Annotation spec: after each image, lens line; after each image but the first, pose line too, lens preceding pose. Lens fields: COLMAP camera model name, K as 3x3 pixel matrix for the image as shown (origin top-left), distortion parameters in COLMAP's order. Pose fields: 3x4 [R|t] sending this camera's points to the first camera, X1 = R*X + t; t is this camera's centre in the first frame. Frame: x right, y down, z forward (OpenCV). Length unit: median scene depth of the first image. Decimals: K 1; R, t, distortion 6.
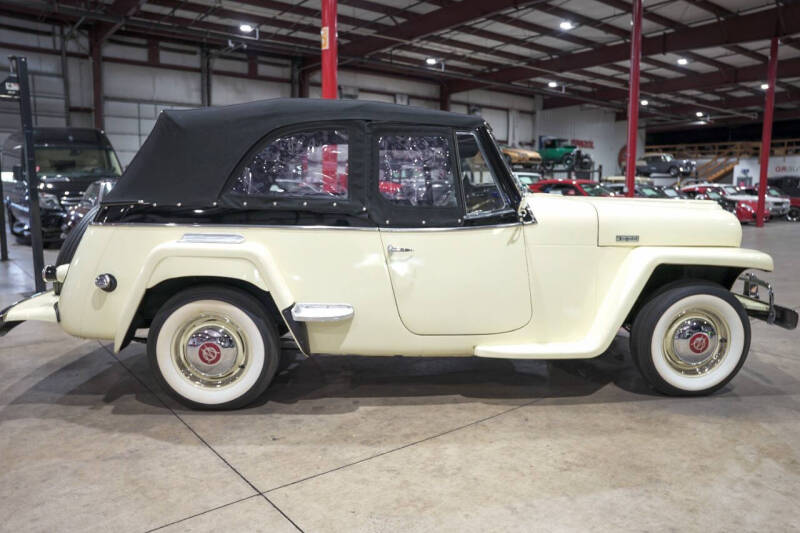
lens RADIAL K [[615.6, 0, 401.8], [0, 615.6, 268.2], [0, 0, 1]] dist [-0.106972, 0.124775]
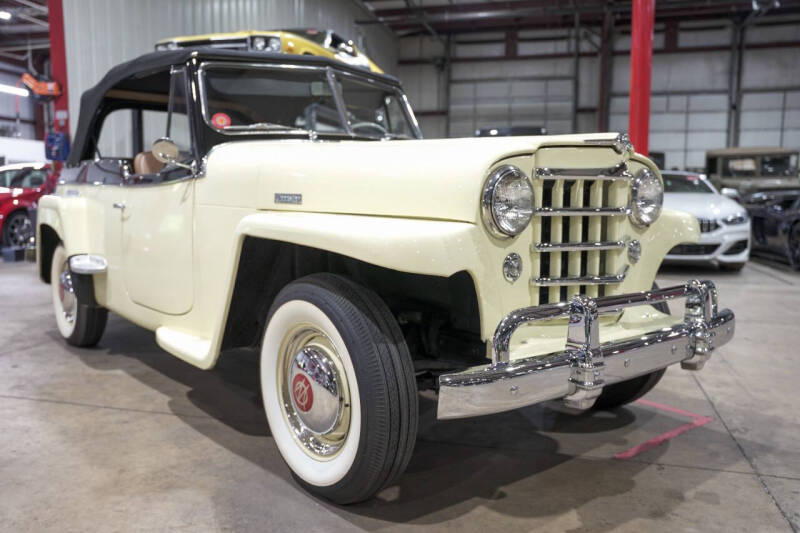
lens RADIAL K [[677.2, 0, 388.0], [0, 677.2, 266.5], [0, 0, 1]] dist [-0.072960, 0.144685]
pose [[0.567839, 0.083740, -0.818869, 0.201824], [-0.112537, 0.993369, 0.023547, -0.001695], [0.815410, 0.078782, 0.573497, 0.141871]]
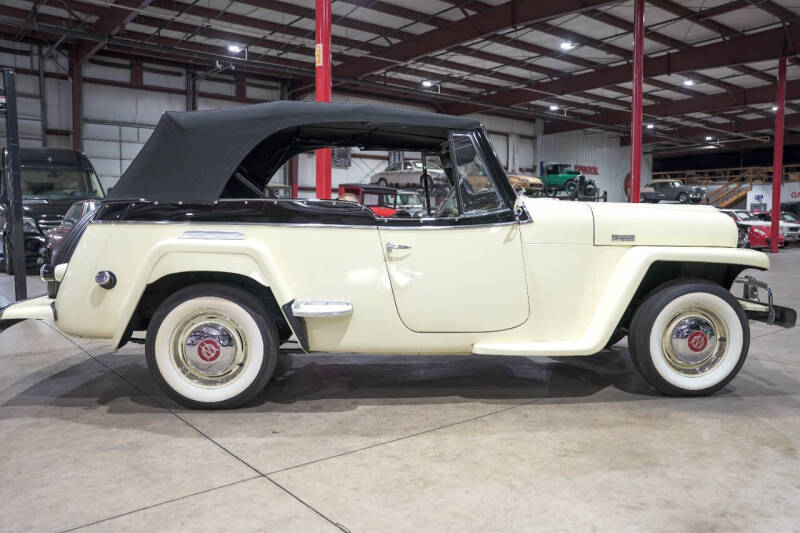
lens RADIAL K [[657.6, 0, 403.3], [0, 657.6, 266.8], [0, 0, 1]] dist [-0.080705, 0.126899]
pose [[0.999936, -0.003864, 0.010648, -0.001272], [0.004493, 0.998207, -0.059688, 0.012575], [-0.010399, 0.059732, 0.998160, -0.015317]]
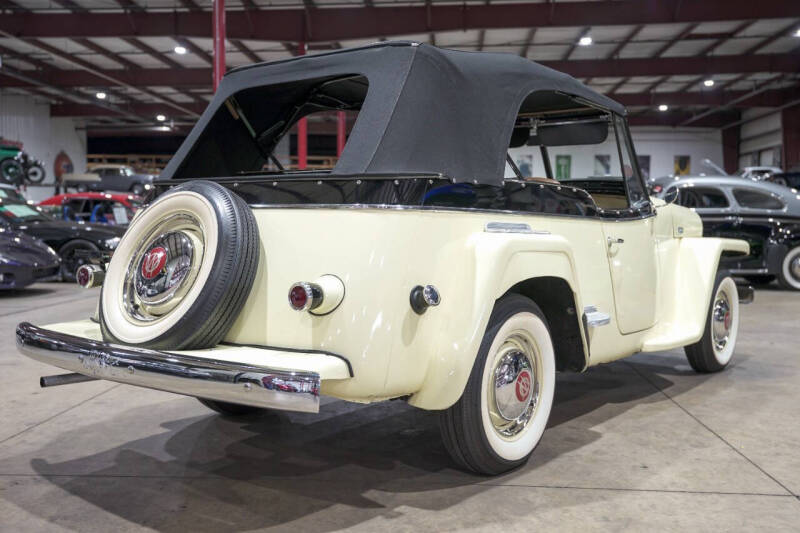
lens RADIAL K [[826.3, 0, 428.7], [0, 826.3, 265.5], [0, 0, 1]] dist [-0.005253, 0.234682]
pose [[0.651937, -0.043368, 0.757032, -0.207692], [0.097631, 0.994854, -0.027084, 0.002378], [-0.751962, 0.091567, 0.652816, 0.079232]]
